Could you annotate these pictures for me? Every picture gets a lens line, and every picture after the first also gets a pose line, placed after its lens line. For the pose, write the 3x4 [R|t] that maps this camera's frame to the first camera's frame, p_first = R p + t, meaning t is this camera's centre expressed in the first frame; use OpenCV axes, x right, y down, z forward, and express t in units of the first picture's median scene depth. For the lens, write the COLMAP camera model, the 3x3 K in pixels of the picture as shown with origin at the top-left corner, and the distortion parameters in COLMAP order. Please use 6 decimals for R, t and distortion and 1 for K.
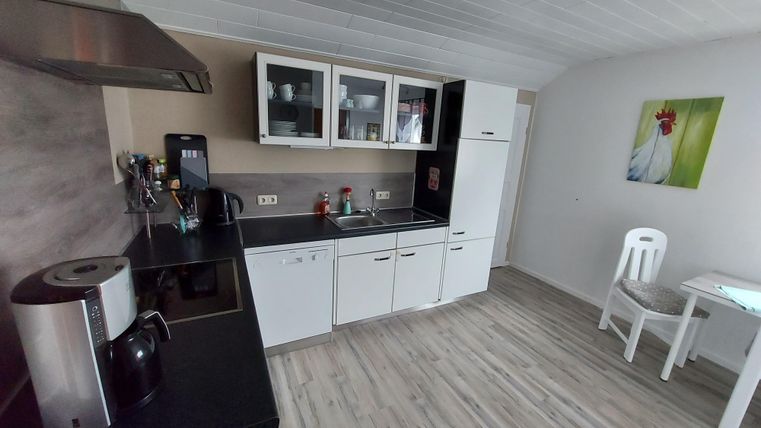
lens RADIAL K [[305.4, 0, 375.3], [0, 305.4, 215.6], [0, 0, 1]] dist [-0.020992, -0.000140]
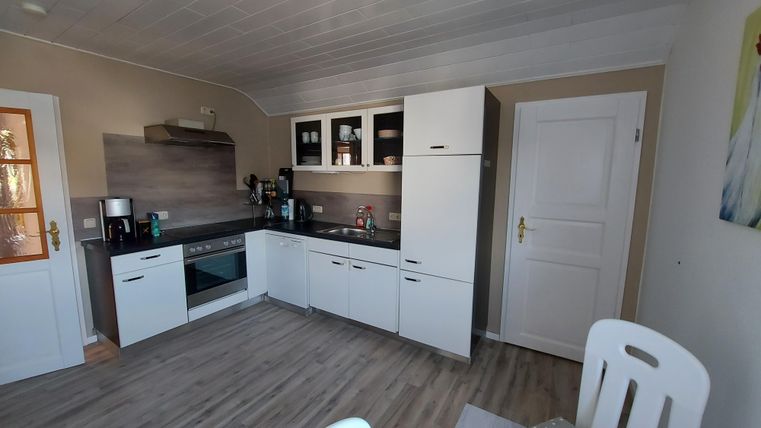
lens RADIAL K [[305.4, 0, 374.2], [0, 305.4, 211.8], [0, 0, 1]] dist [-0.020992, -0.000140]
pose [[0.518244, 0.061316, -0.853032, 1.071796], [-0.192706, 0.980148, -0.046622, -0.023046], [0.833239, 0.188546, 0.519772, 0.471989]]
